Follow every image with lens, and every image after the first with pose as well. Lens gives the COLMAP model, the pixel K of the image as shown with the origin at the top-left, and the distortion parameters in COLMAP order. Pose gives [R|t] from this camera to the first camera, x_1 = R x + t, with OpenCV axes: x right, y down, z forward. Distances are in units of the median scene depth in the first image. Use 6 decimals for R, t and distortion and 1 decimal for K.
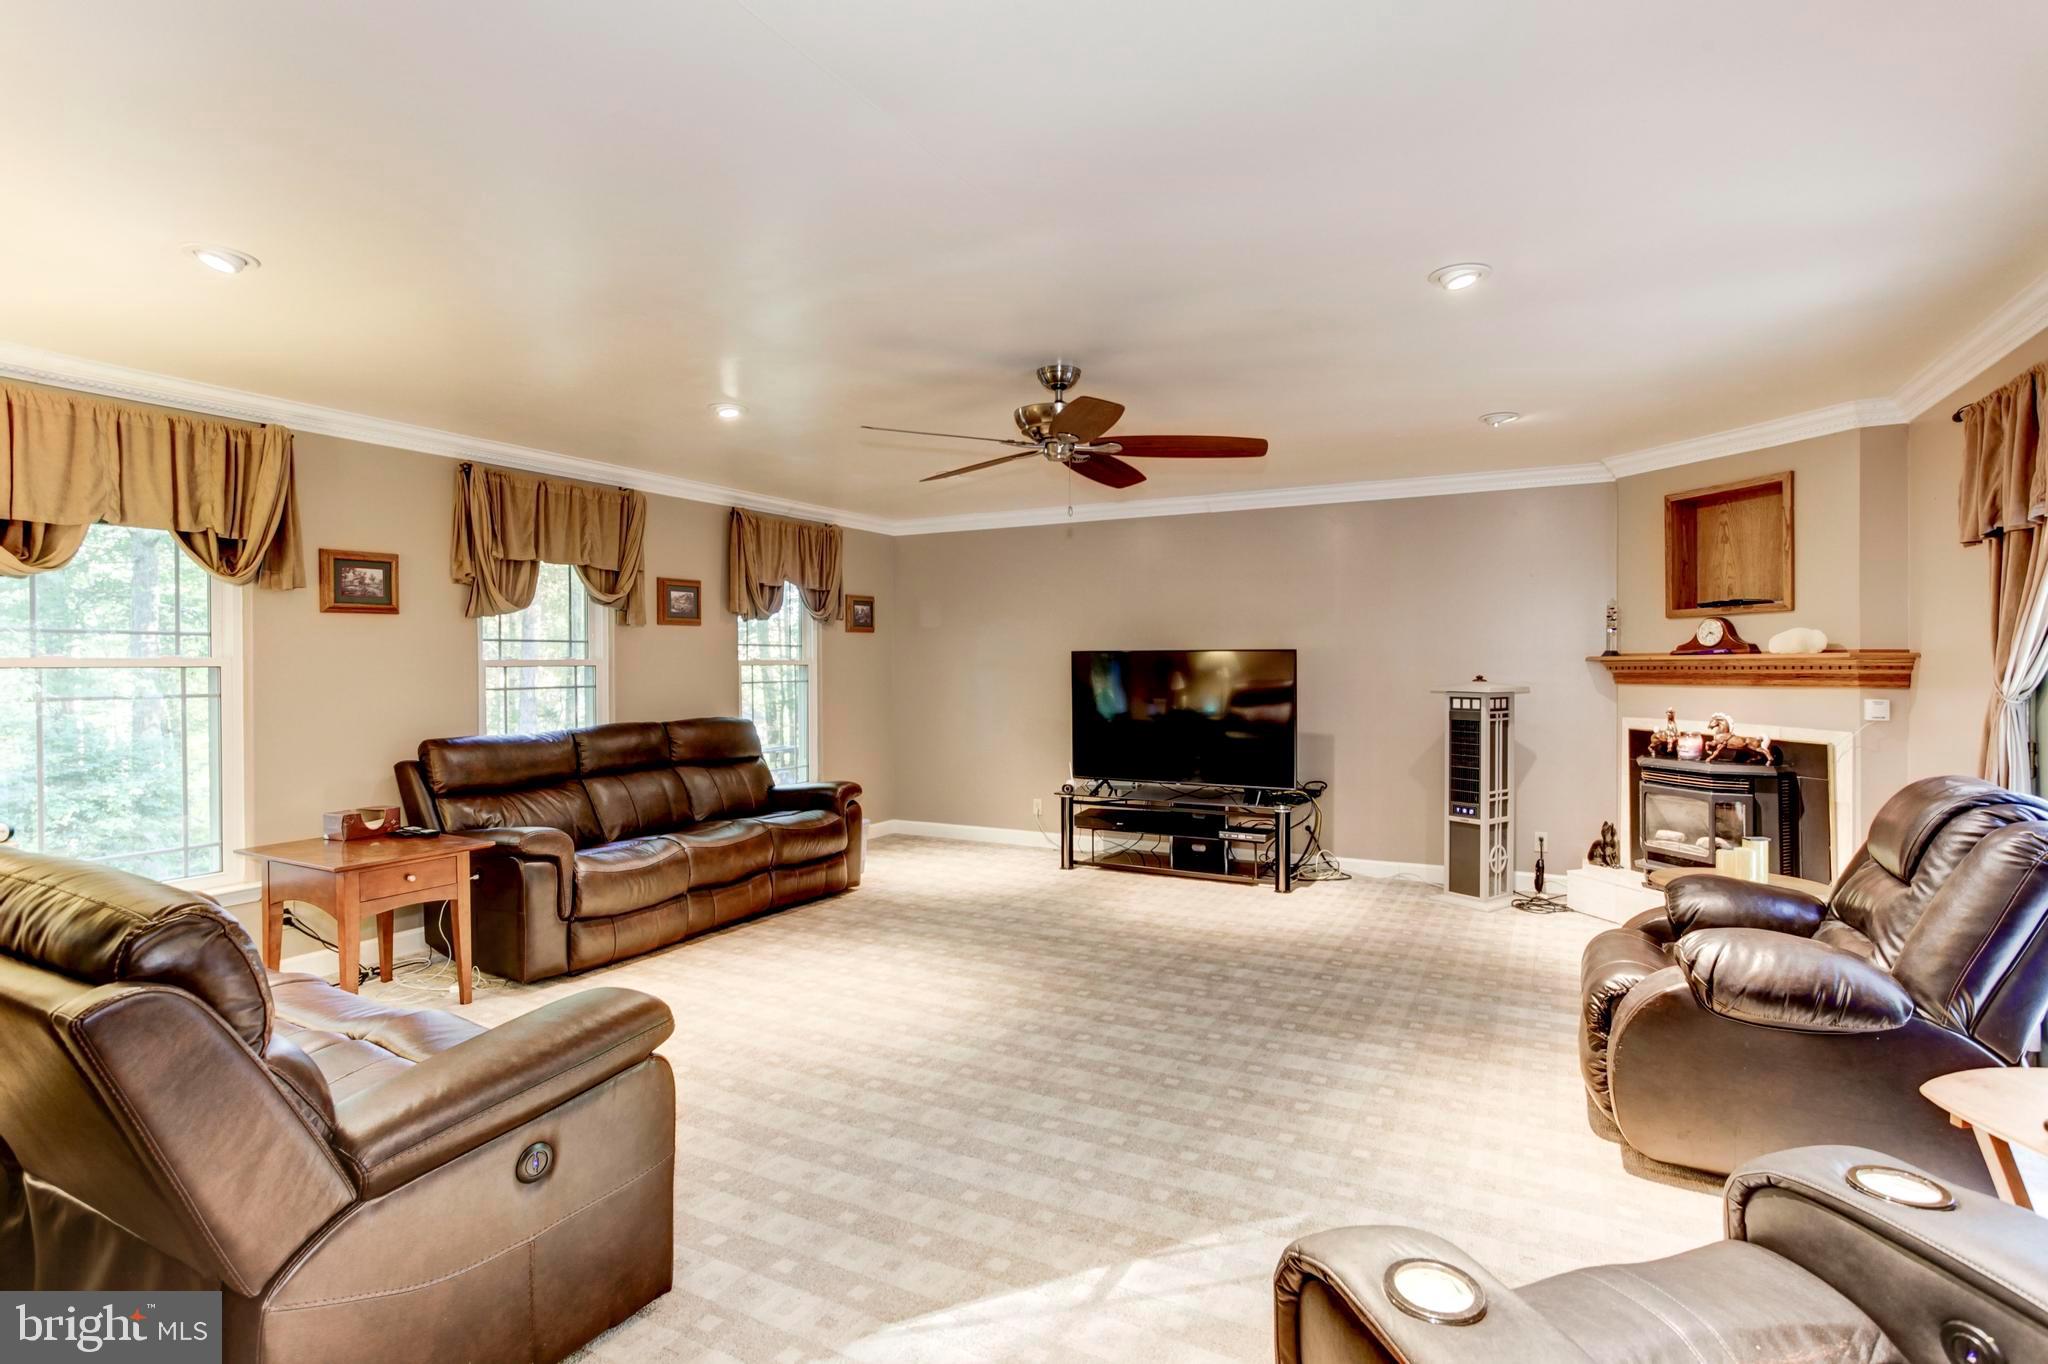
lens RADIAL K [[984.9, 0, 1045.5], [0, 984.9, 665.3], [0, 0, 1]] dist [-0.046489, 0.036347]
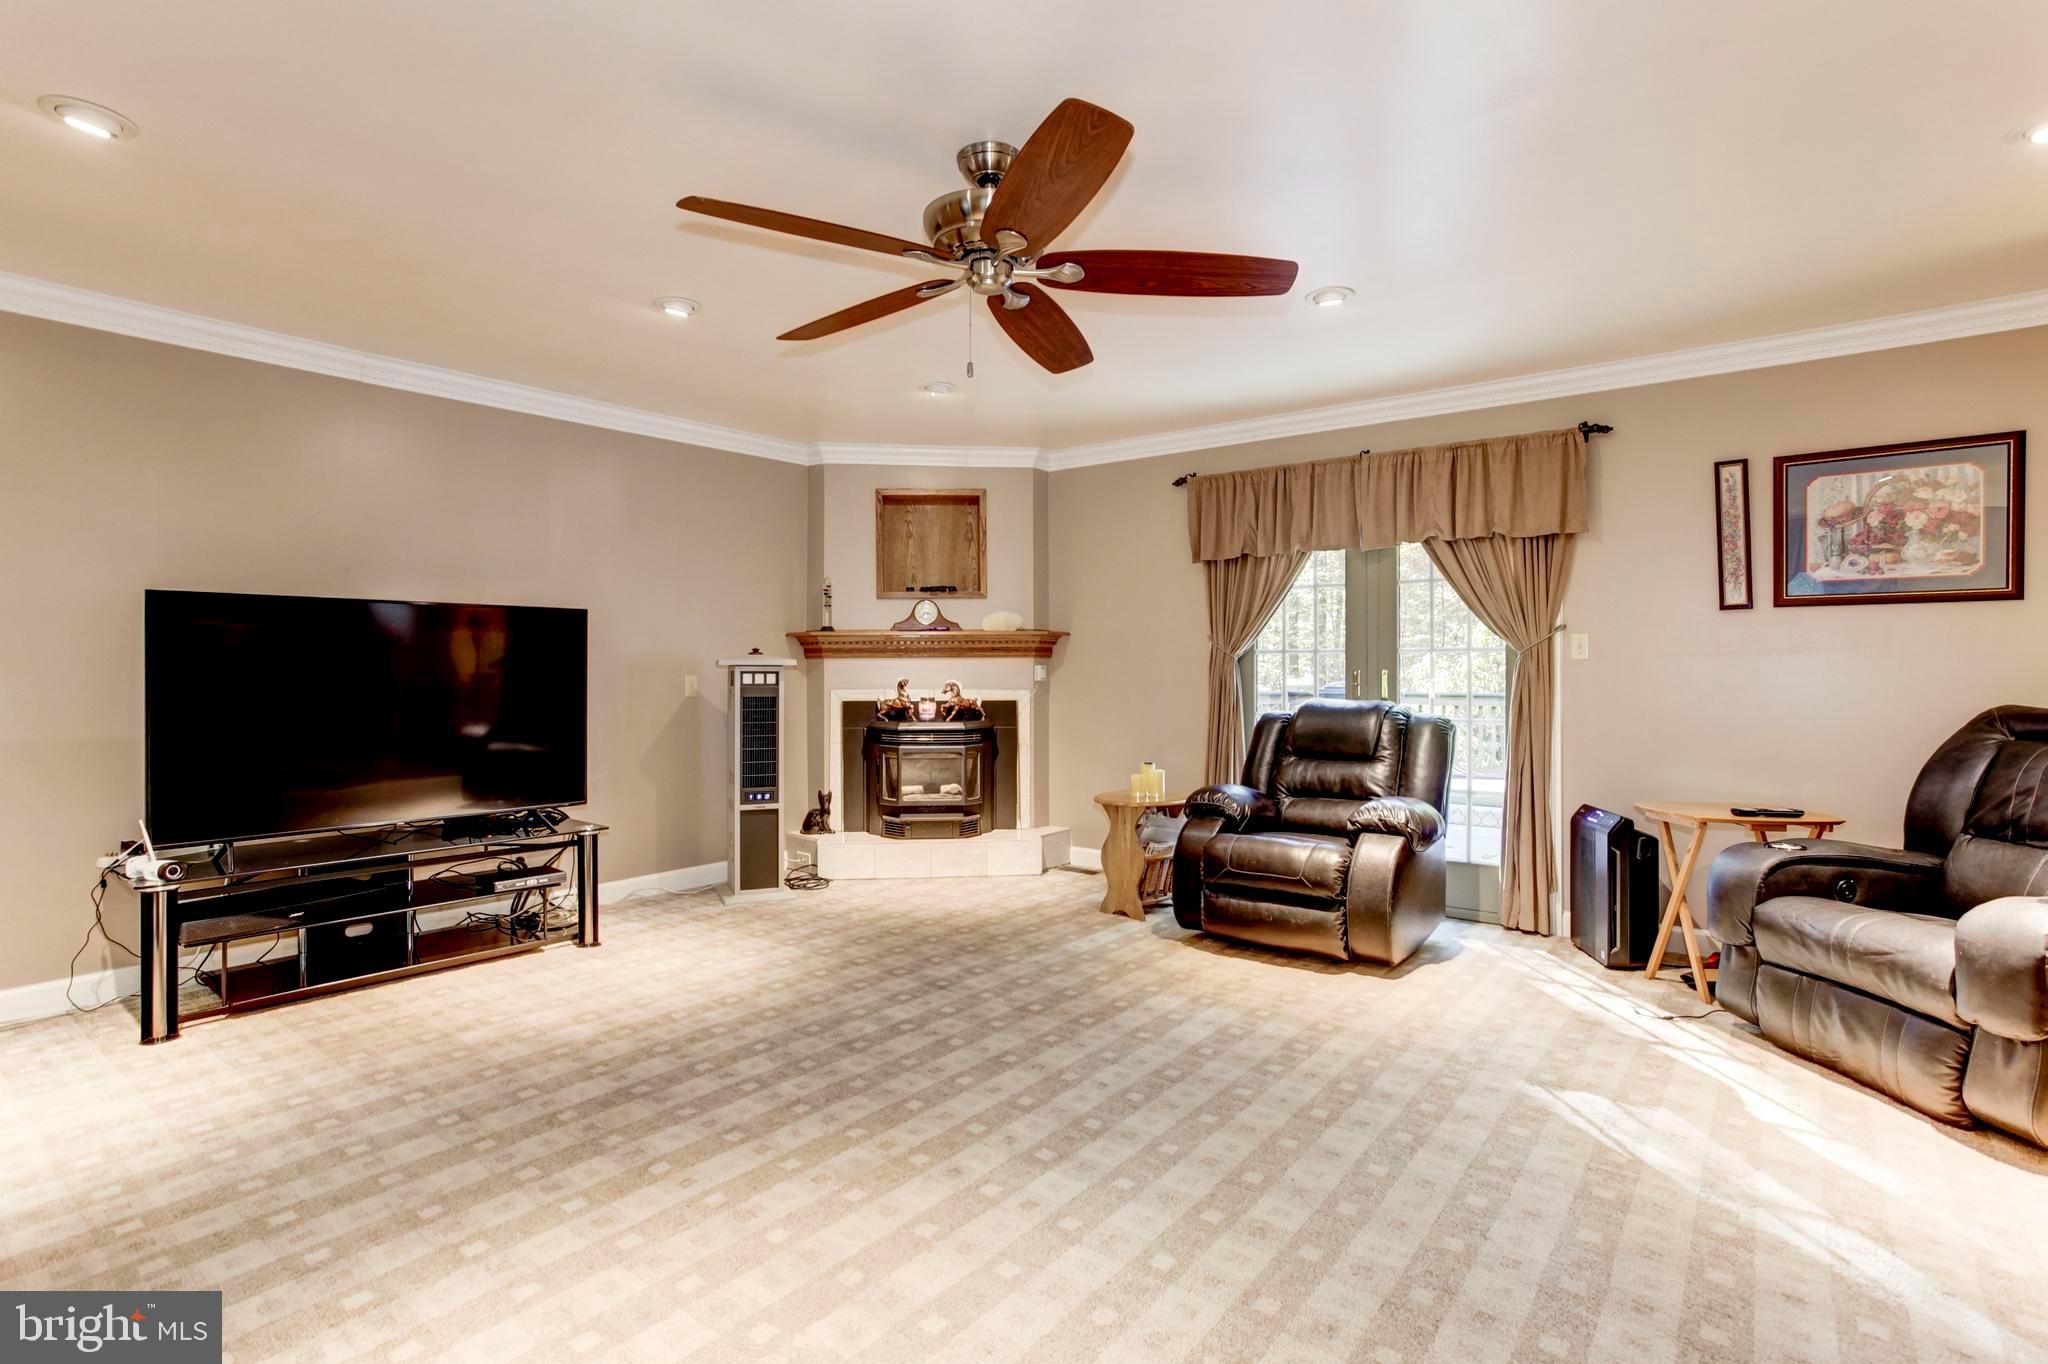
lens RADIAL K [[1000.0, 0, 1031.5], [0, 1000.0, 666.7], [0, 0, 1]] dist [-0.050454, 0.033820]
pose [[0.203225, -0.000583, 0.979132, -0.506884], [0.002845, 0.999996, 0.000005, 0.034137], [-0.979128, 0.002785, 0.203226, 0.668722]]
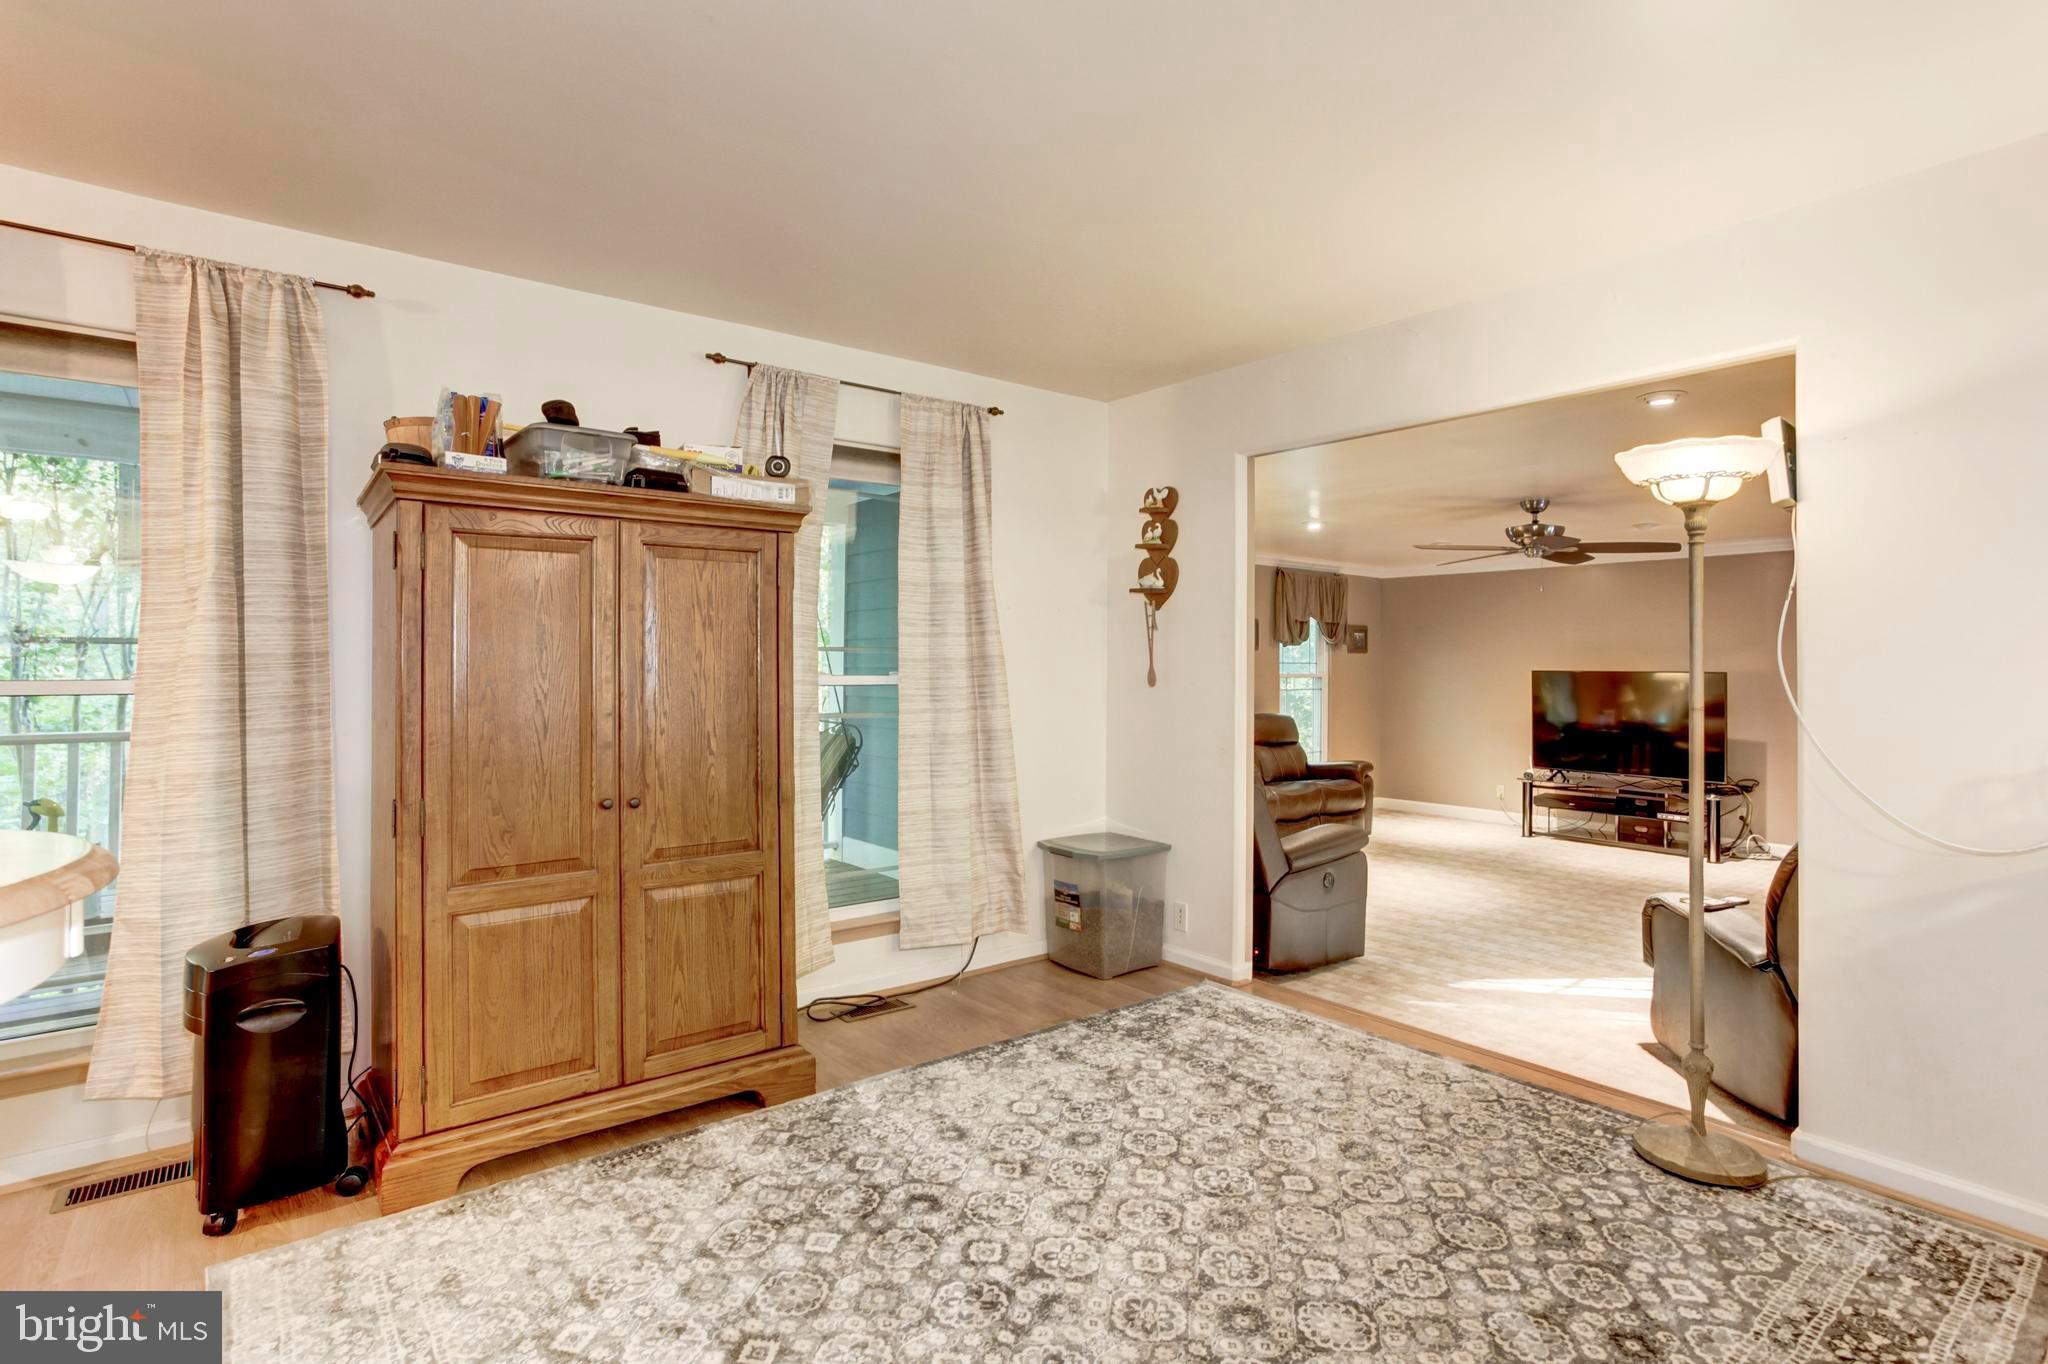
lens RADIAL K [[1003.0, 0, 1072.8], [0, 1003.0, 663.3], [0, 0, 1]] dist [-0.048722, 0.032798]
pose [[0.926851, 0.009292, -0.375315, -0.061808], [-0.011277, 0.999932, -0.003093, -0.017691], [0.375261, 0.007099, 0.926892, -0.624223]]
